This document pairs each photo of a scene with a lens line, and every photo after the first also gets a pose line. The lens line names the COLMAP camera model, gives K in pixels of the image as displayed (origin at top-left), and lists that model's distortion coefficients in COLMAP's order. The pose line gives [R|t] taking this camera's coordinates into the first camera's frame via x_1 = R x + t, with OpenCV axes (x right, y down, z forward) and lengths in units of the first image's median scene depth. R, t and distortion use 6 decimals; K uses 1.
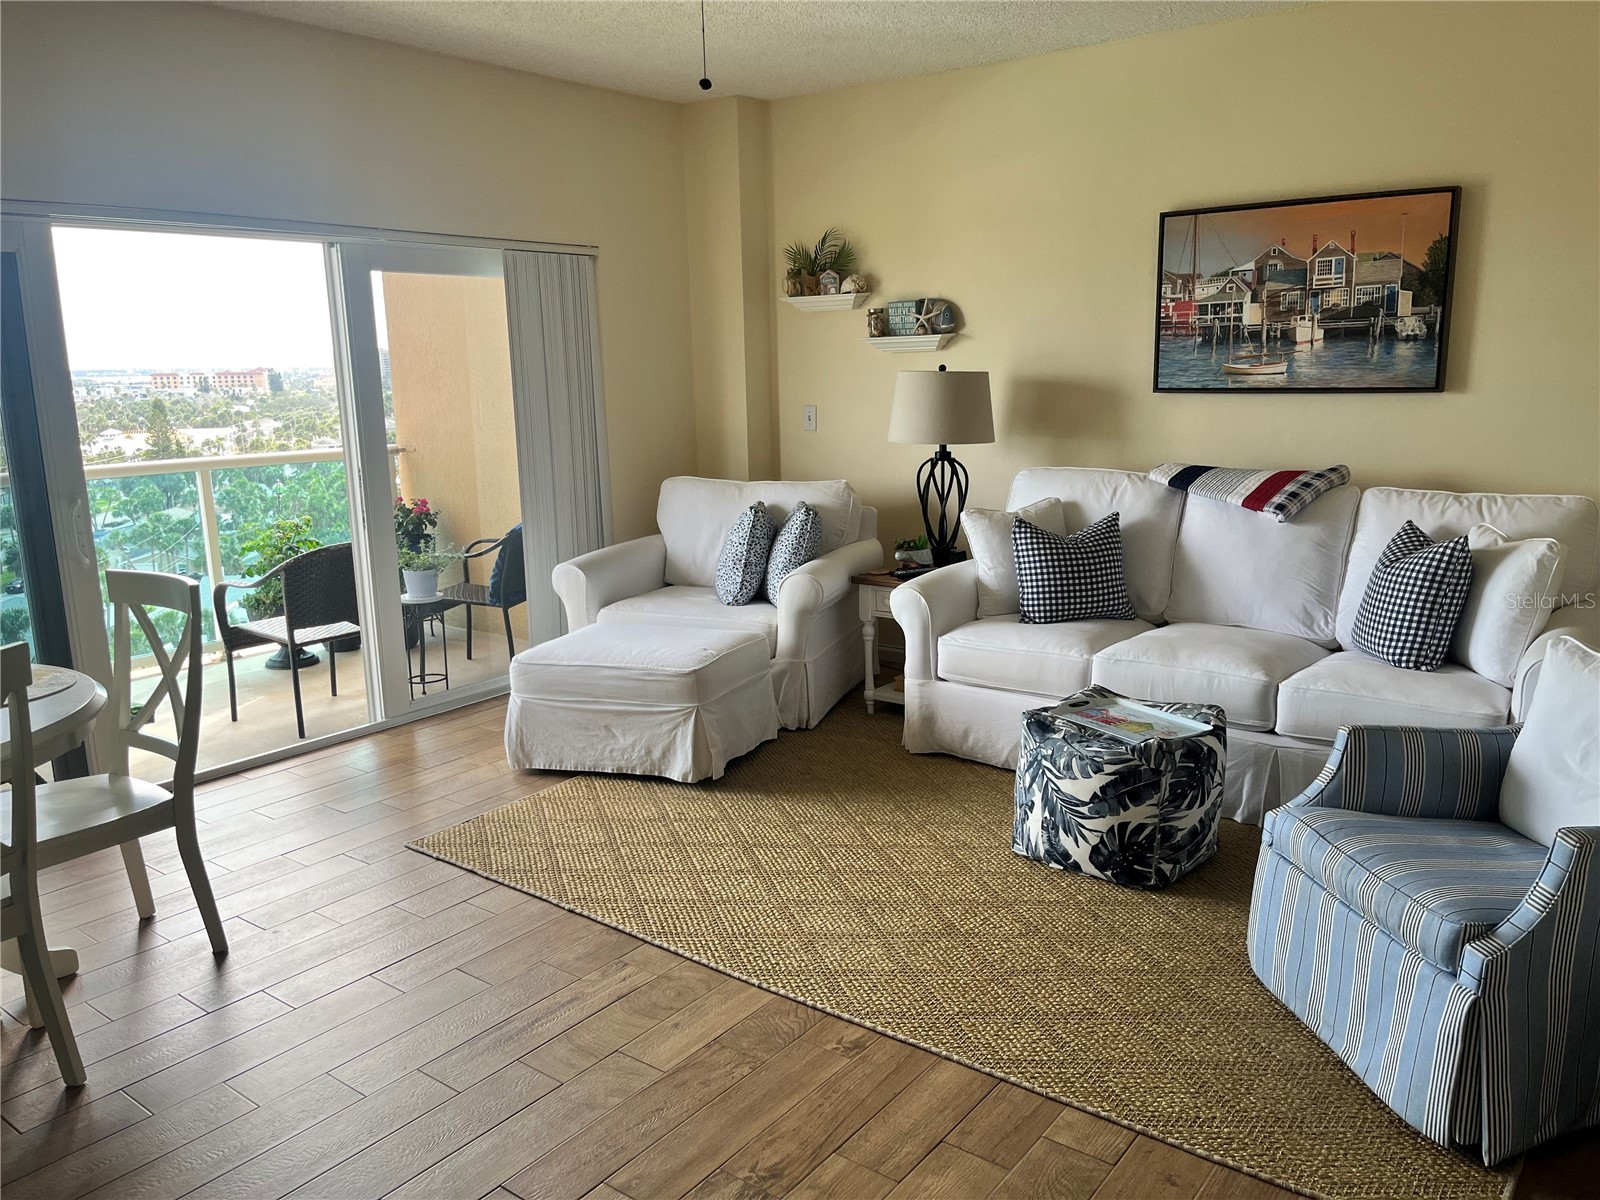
lens RADIAL K [[1215.8, 0, 809.9], [0, 1215.8, 601.5], [0, 0, 1]] dist [0.052992, -0.064641]
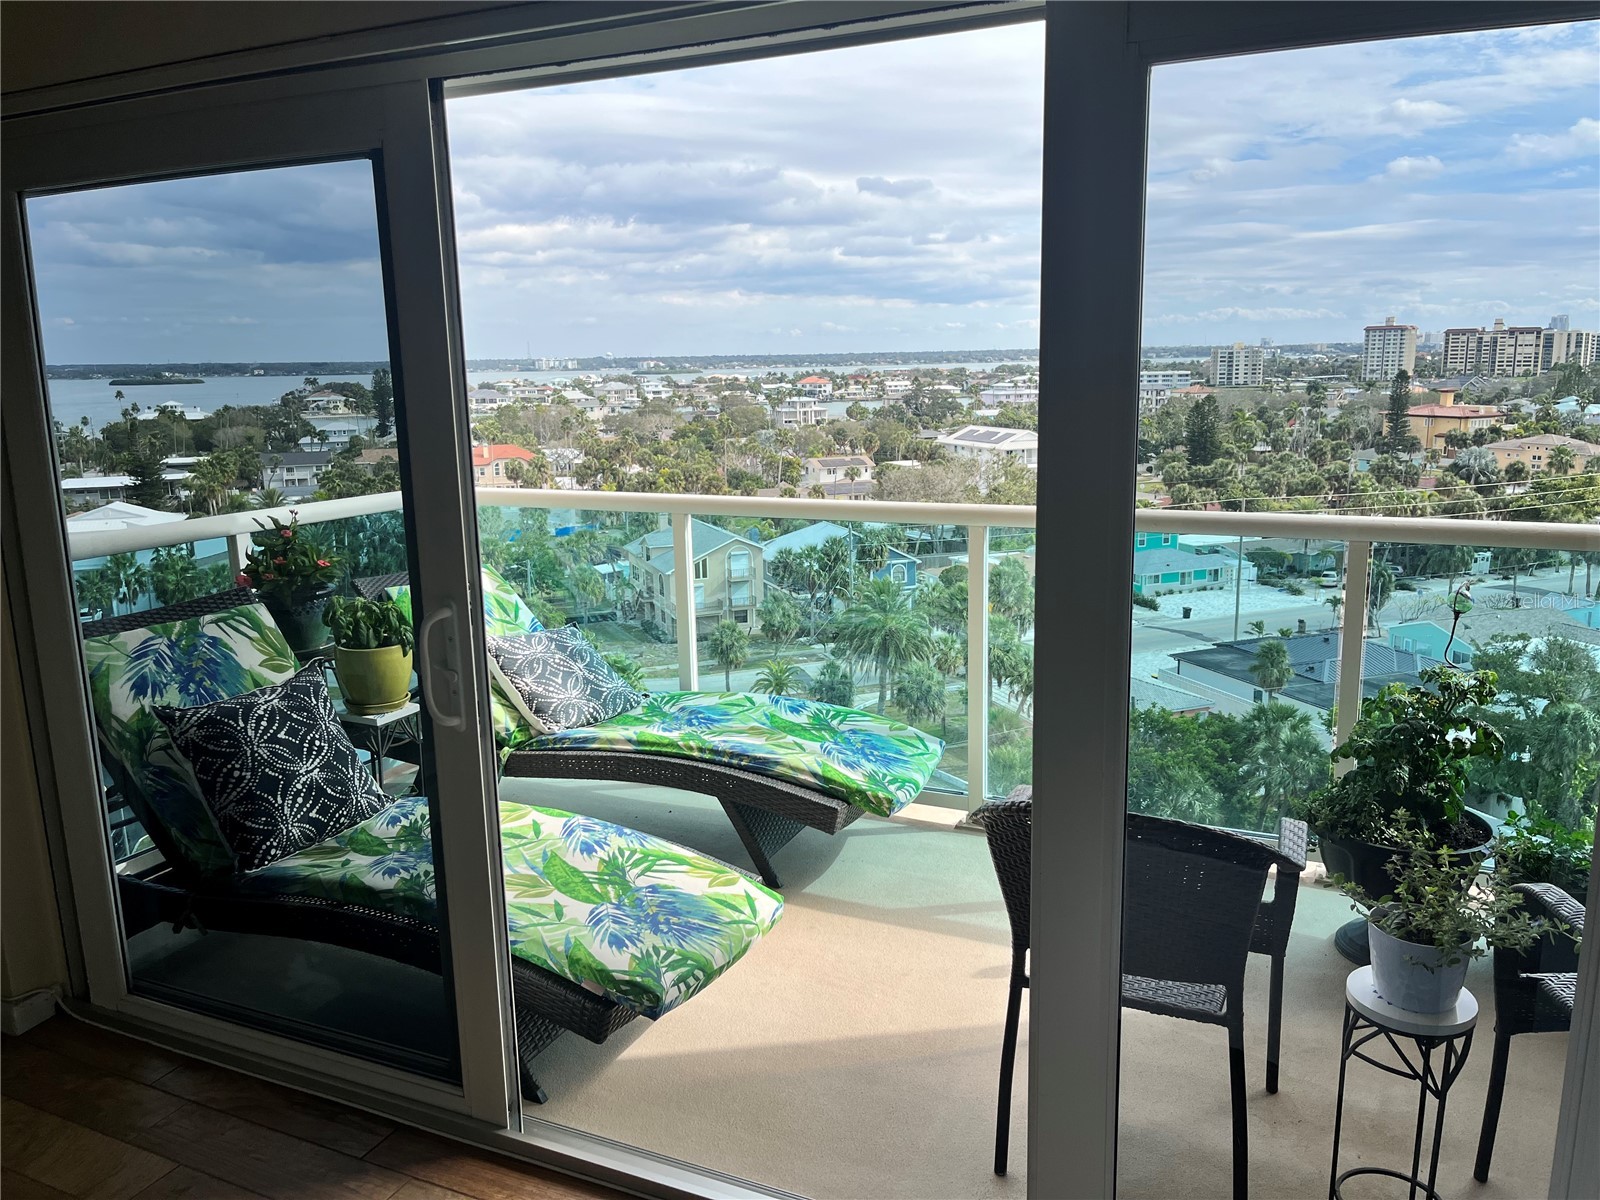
lens RADIAL K [[1215.8, 0, 809.5], [0, 1215.8, 596.7], [0, 0, 1]] dist [0.052992, -0.064641]
pose [[0.213902, 0.204947, -0.955114, -0.043820], [-0.177319, 0.969647, 0.168354, -0.184054], [0.960627, 0.133349, 0.243750, 0.907336]]
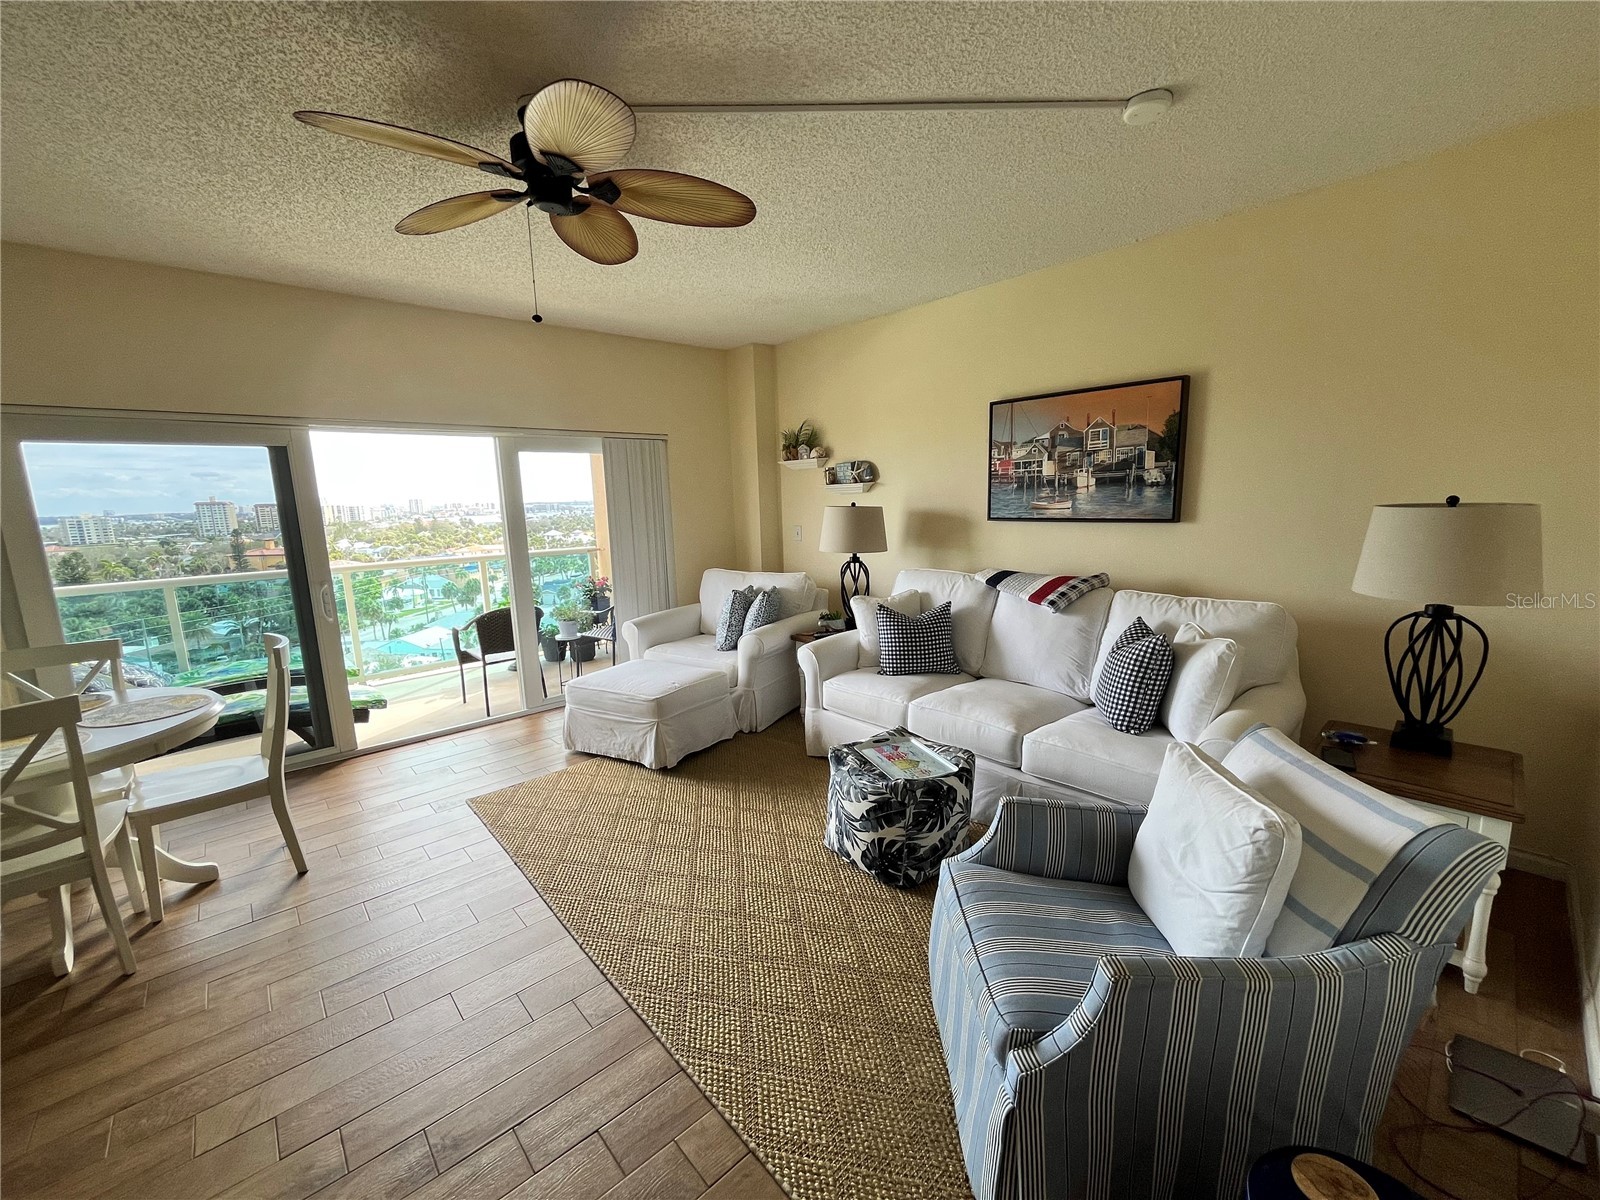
lens RADIAL K [[644.3, 0, 797.4], [0, 644.3, 603.6], [0, 0, 1]] dist [-0.000896, -0.000359]
pose [[0.982043, 0.022520, -0.187309, 0.218354], [-0.027445, 0.999341, -0.023742, -0.046987], [0.186651, 0.028457, 0.982014, 0.193944]]
